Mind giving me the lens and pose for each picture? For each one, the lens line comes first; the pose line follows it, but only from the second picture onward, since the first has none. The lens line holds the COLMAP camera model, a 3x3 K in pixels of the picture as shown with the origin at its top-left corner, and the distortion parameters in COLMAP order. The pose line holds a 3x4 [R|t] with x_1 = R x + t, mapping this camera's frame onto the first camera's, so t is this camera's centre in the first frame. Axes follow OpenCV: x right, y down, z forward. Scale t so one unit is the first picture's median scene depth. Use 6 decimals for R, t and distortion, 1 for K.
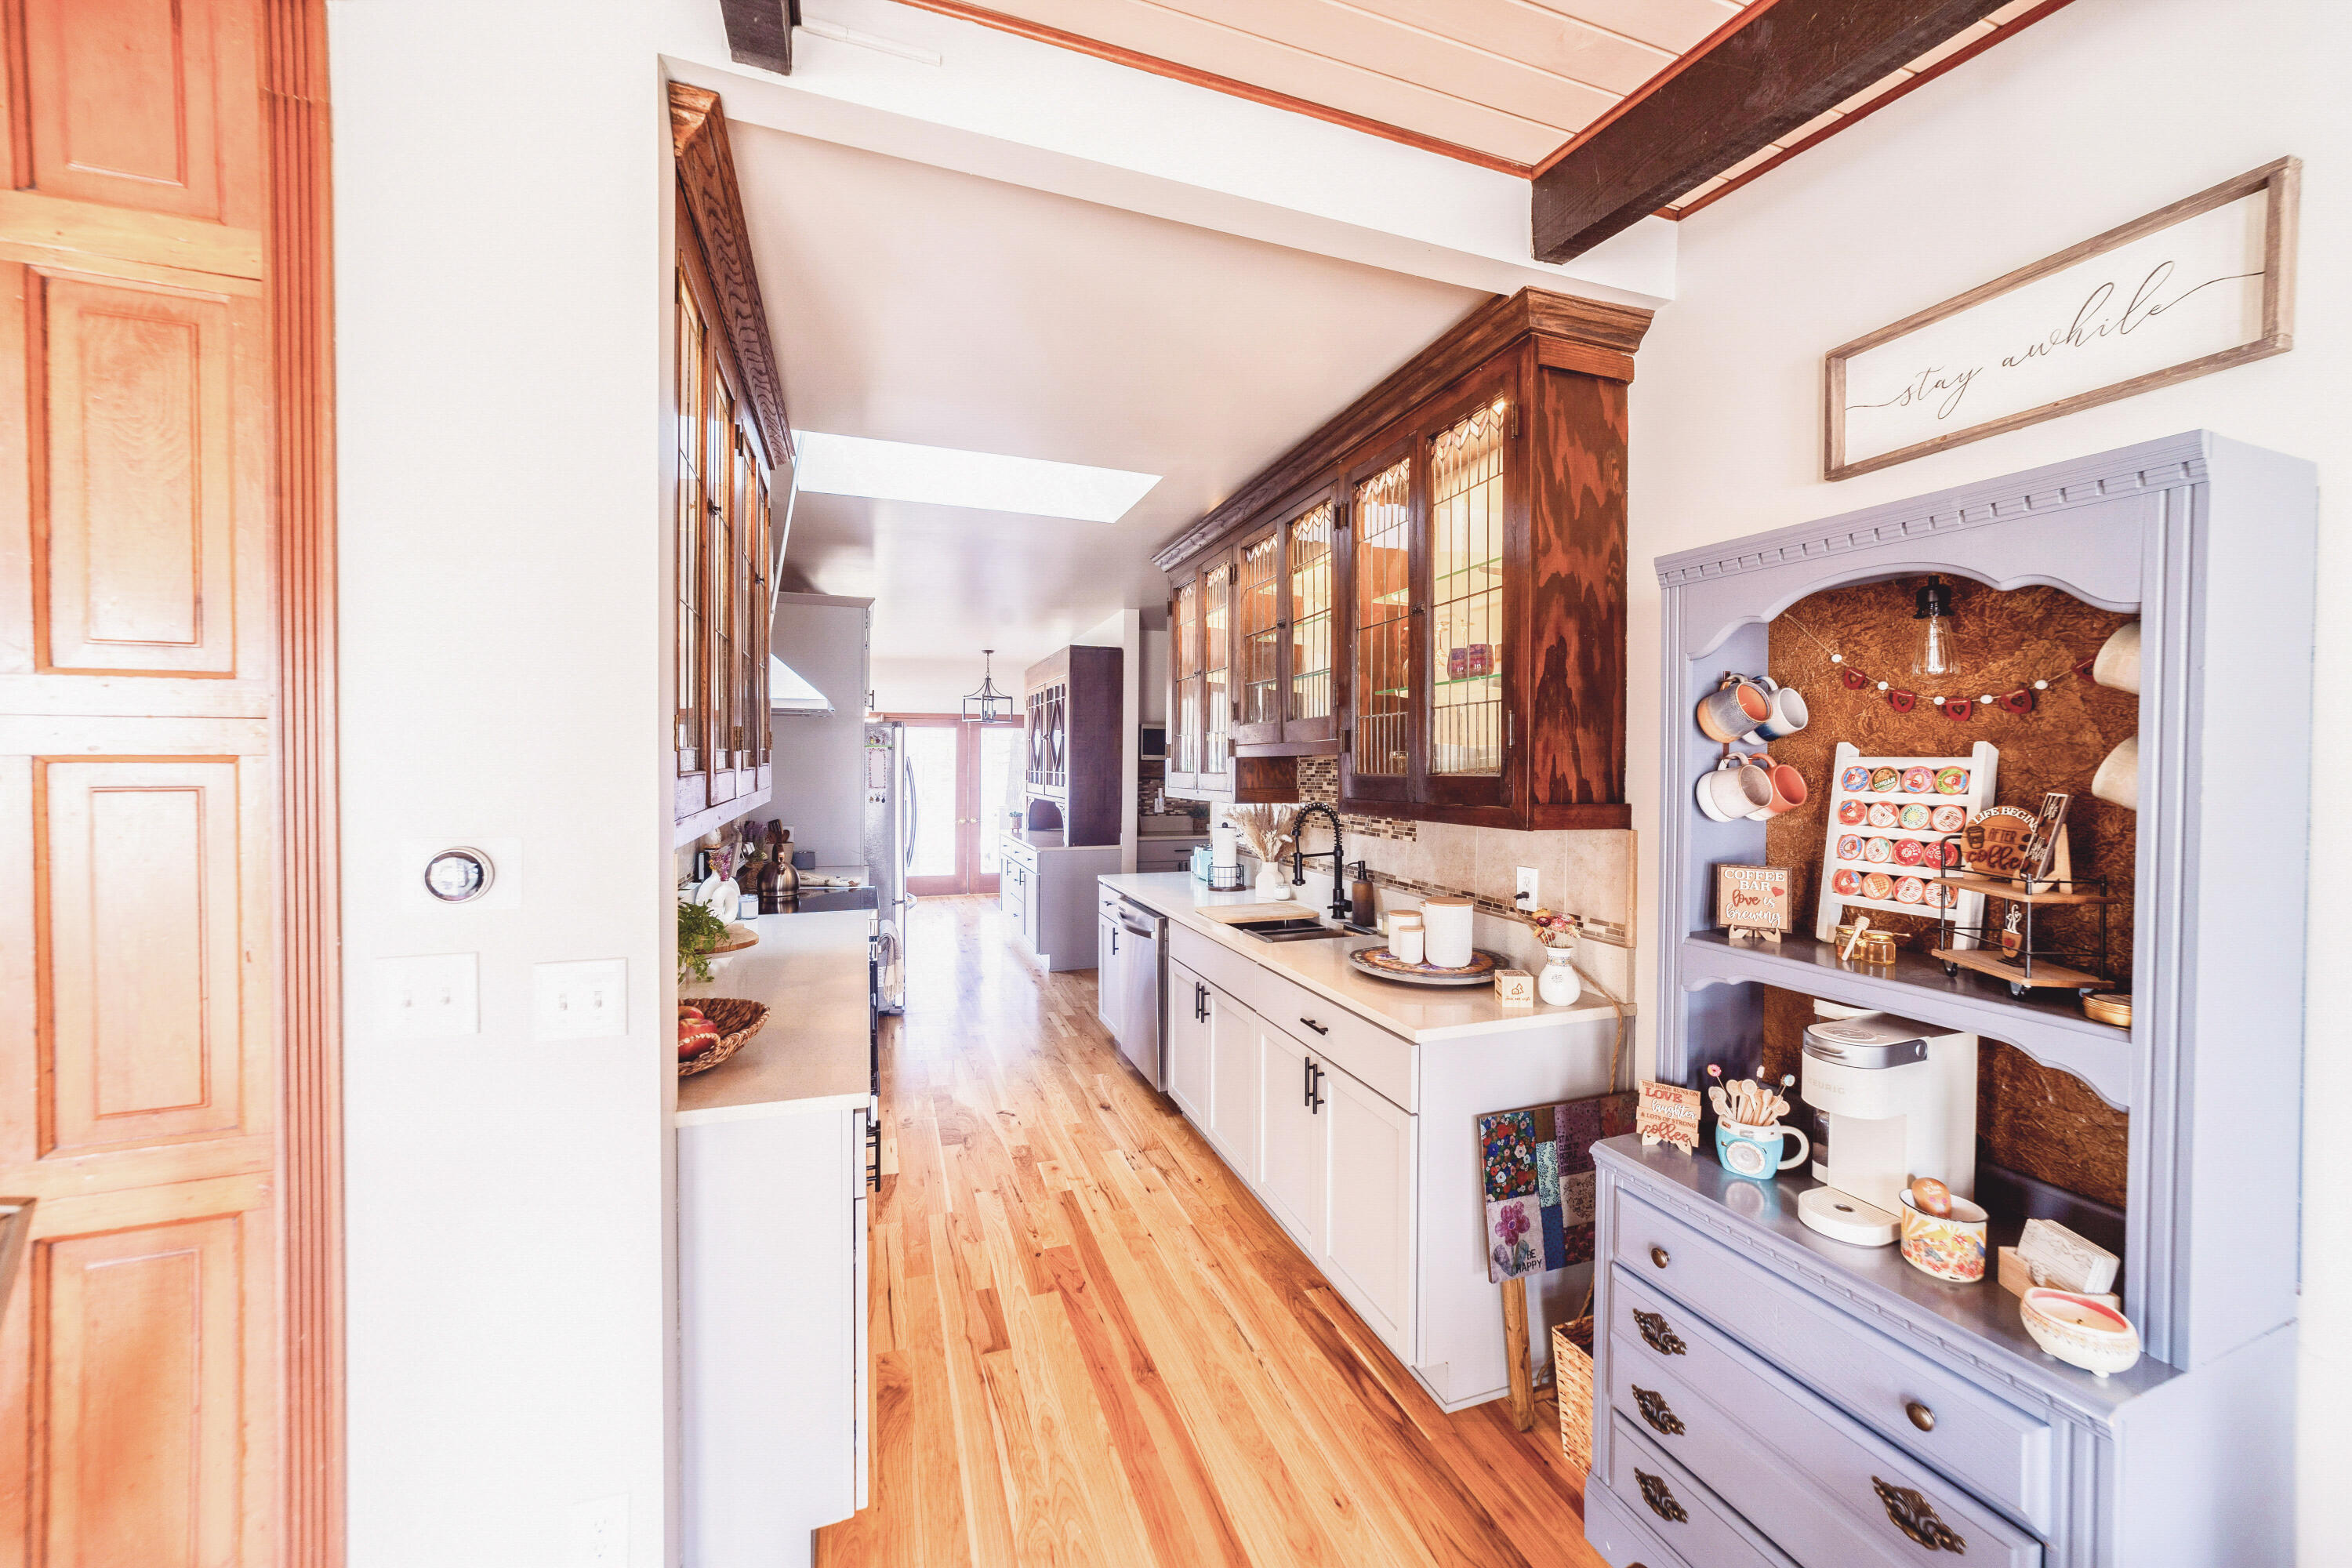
lens RADIAL K [[892.6, 0, 1203.1], [0, 892.6, 768.8], [0, 0, 1]] dist [-0.011761, 0.002726]
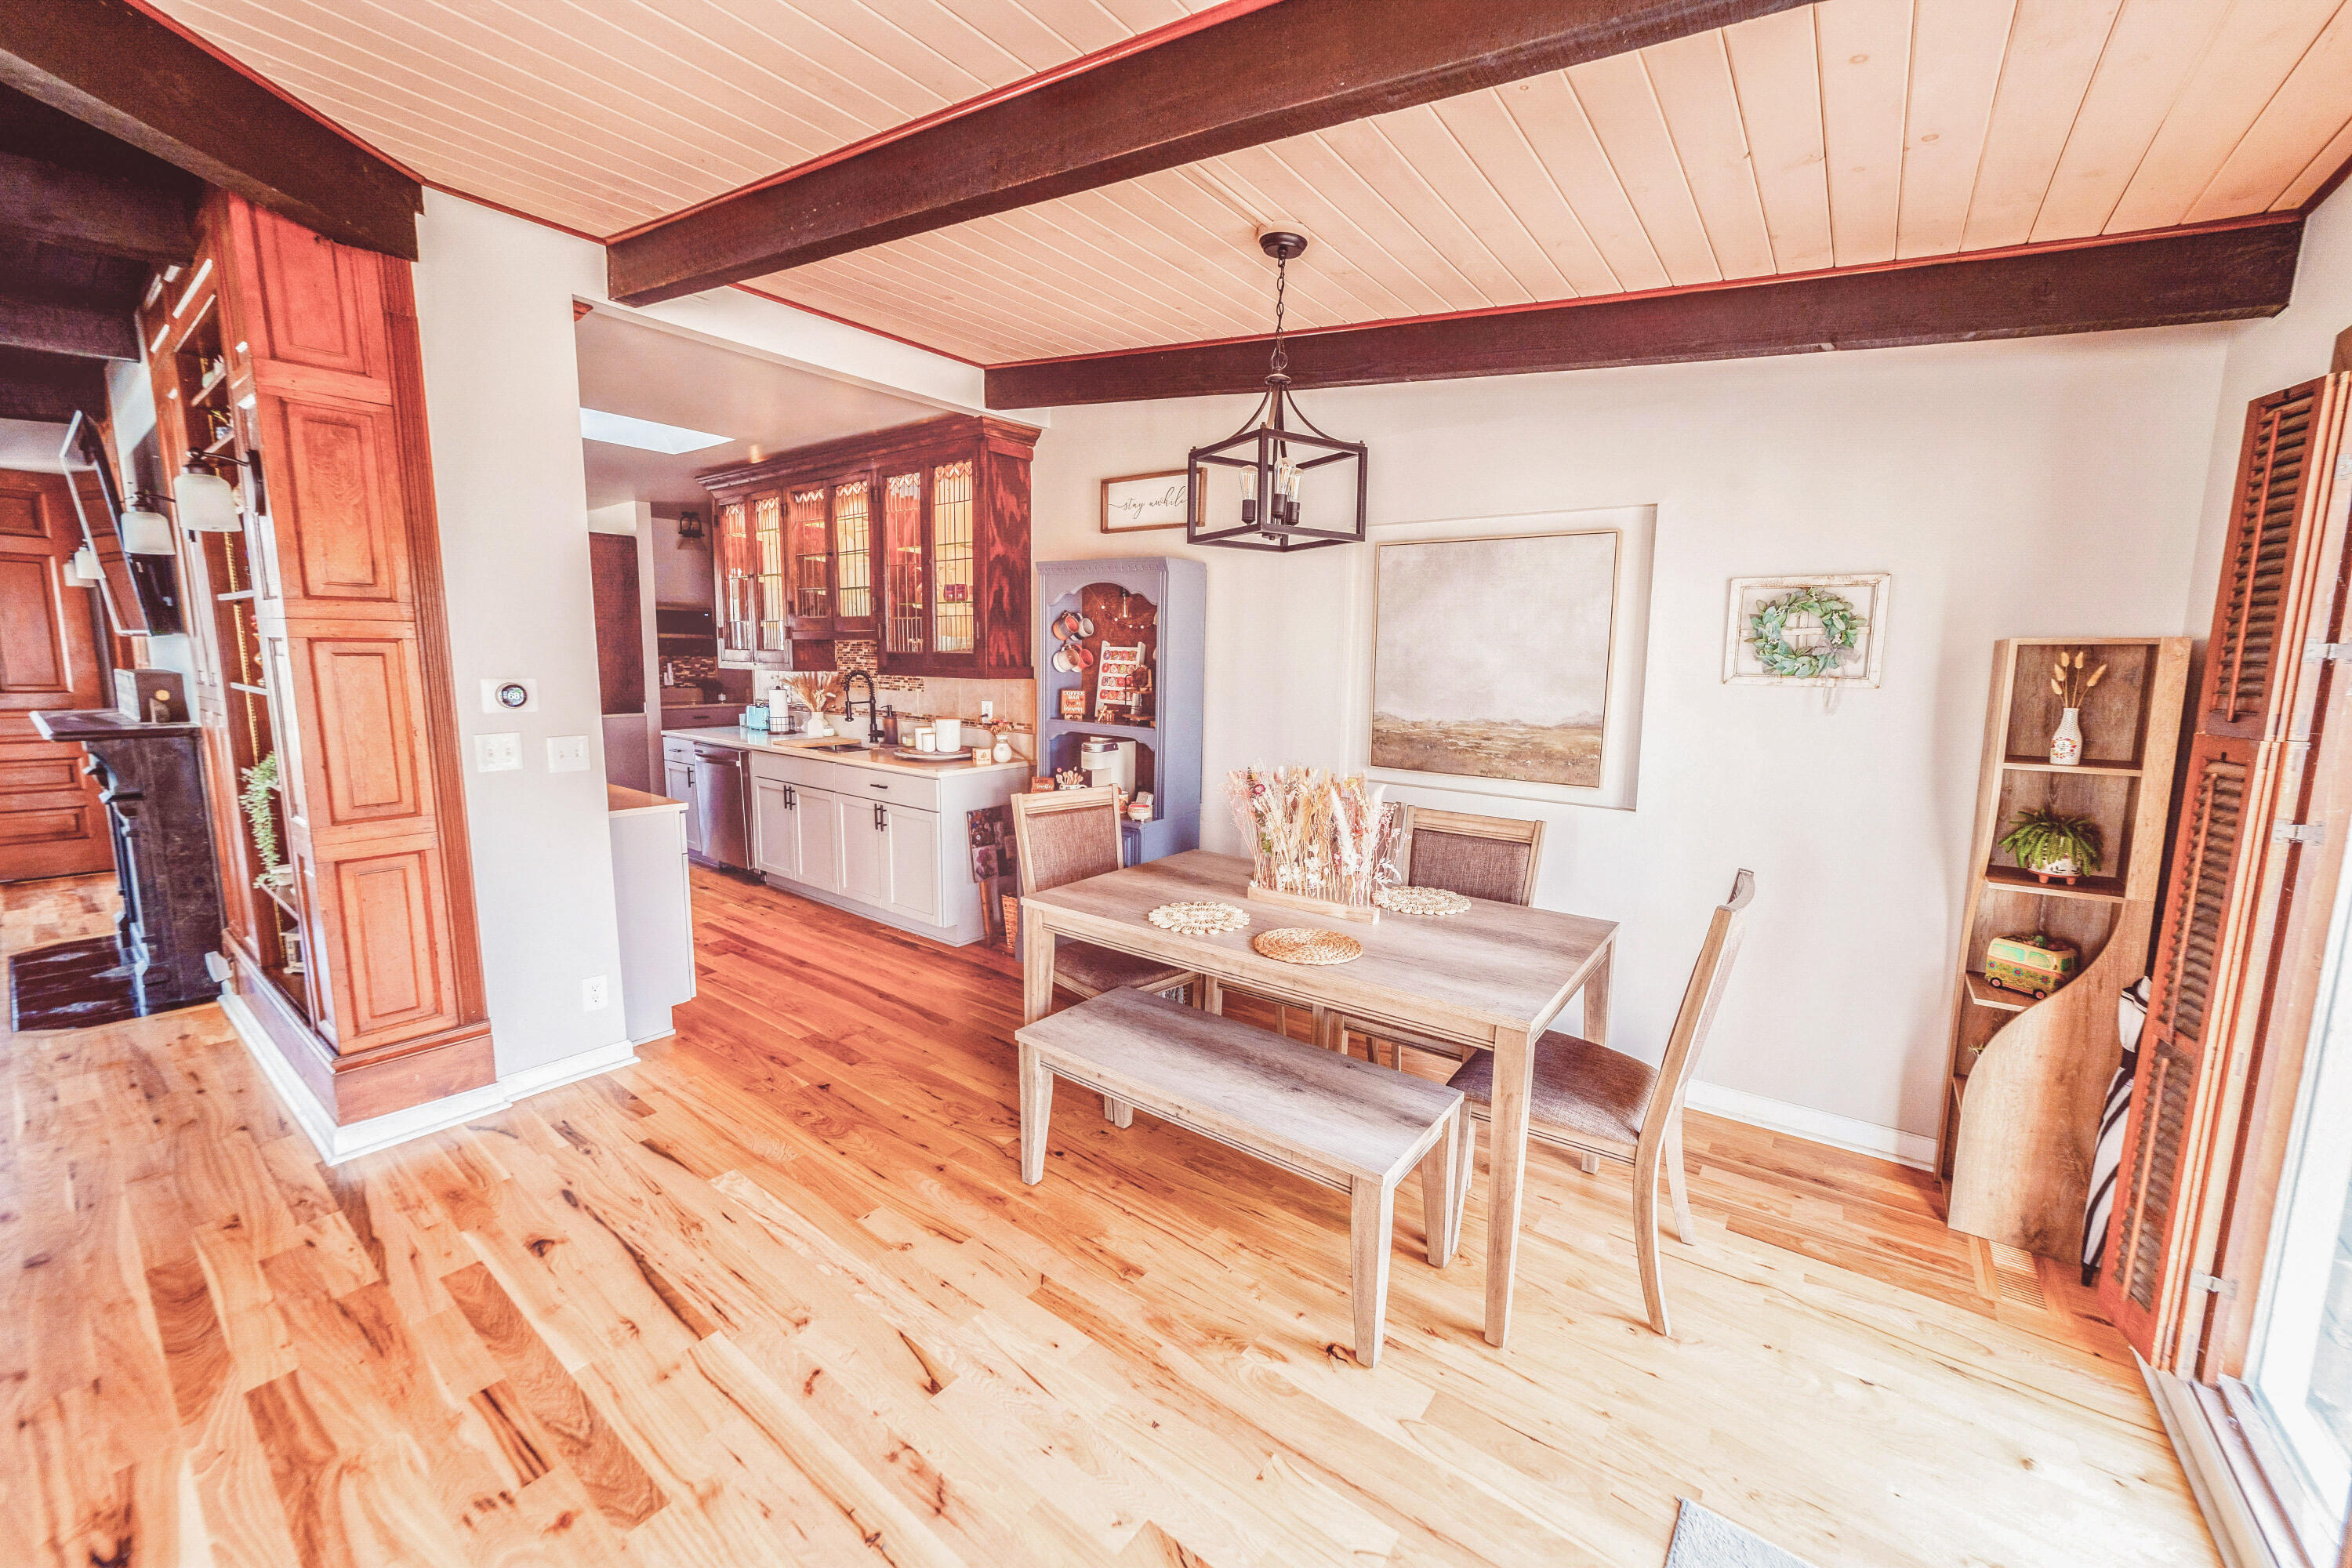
lens RADIAL K [[892.6, 0, 1194.4], [0, 892.6, 770.3], [0, 0, 1]] dist [-0.011761, 0.002726]
pose [[0.838735, -0.063215, 0.540859, -0.368927], [-0.011153, 0.991036, 0.133127, -0.003601], [-0.544426, -0.117691, 0.830511, -1.017721]]
